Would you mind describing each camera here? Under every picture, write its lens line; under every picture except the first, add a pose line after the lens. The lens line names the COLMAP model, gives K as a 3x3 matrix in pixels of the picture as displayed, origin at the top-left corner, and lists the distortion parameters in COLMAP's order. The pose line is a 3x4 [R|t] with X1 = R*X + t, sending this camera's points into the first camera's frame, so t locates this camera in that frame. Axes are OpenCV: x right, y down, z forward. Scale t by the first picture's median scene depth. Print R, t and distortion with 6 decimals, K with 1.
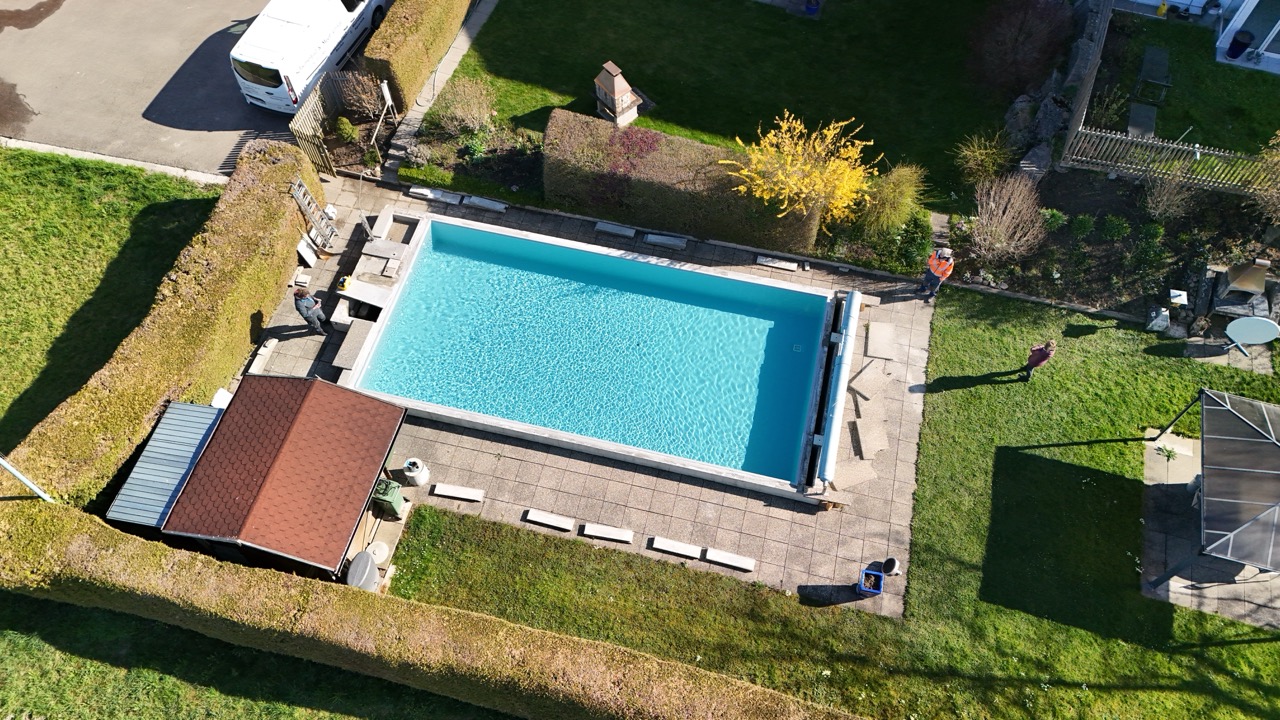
lens RADIAL K [[925.0, 0, 637.3], [0, 925.0, 357.8], [0, 0, 1]] dist [0.024148, -0.006926]
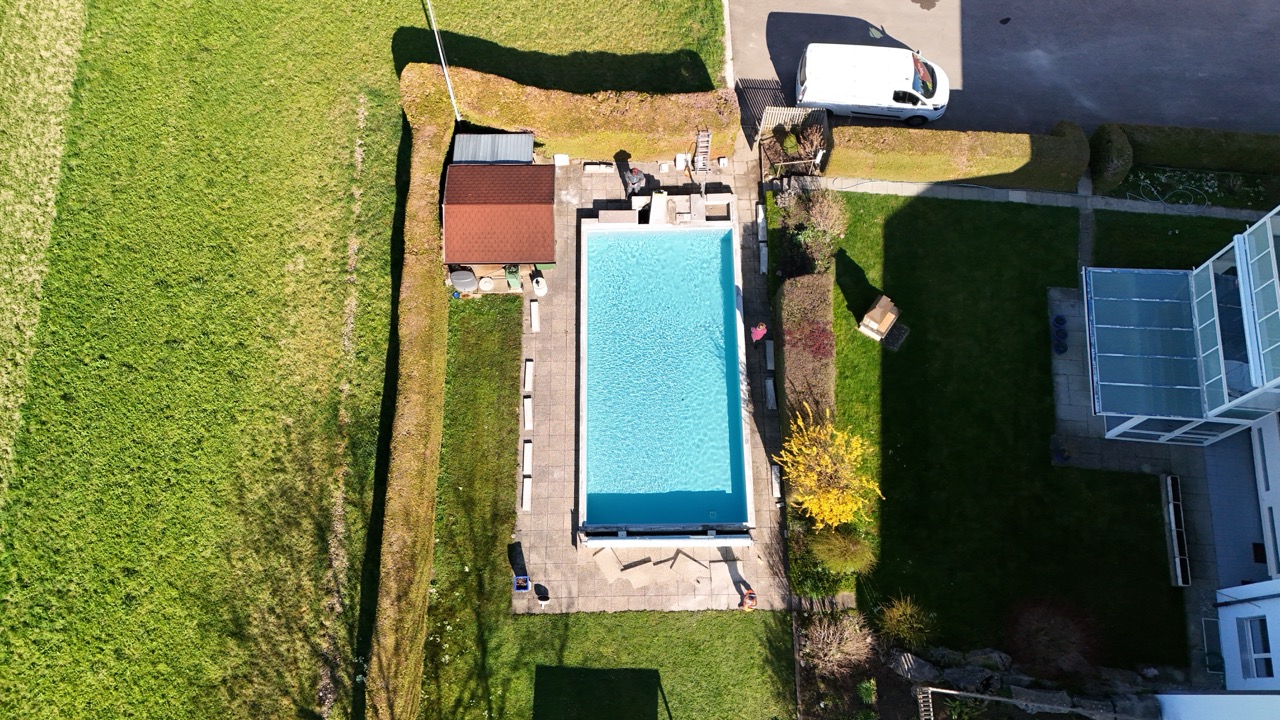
lens RADIAL K [[925.0, 0, 639.1], [0, 925.0, 362.7], [0, 0, 1]] dist [0.024148, -0.006926]
pose [[0.252960, 0.914309, -0.316309, 0.384863], [-0.834484, 0.371627, 0.406853, -0.562919], [0.489538, 0.161037, 0.856983, -0.209091]]
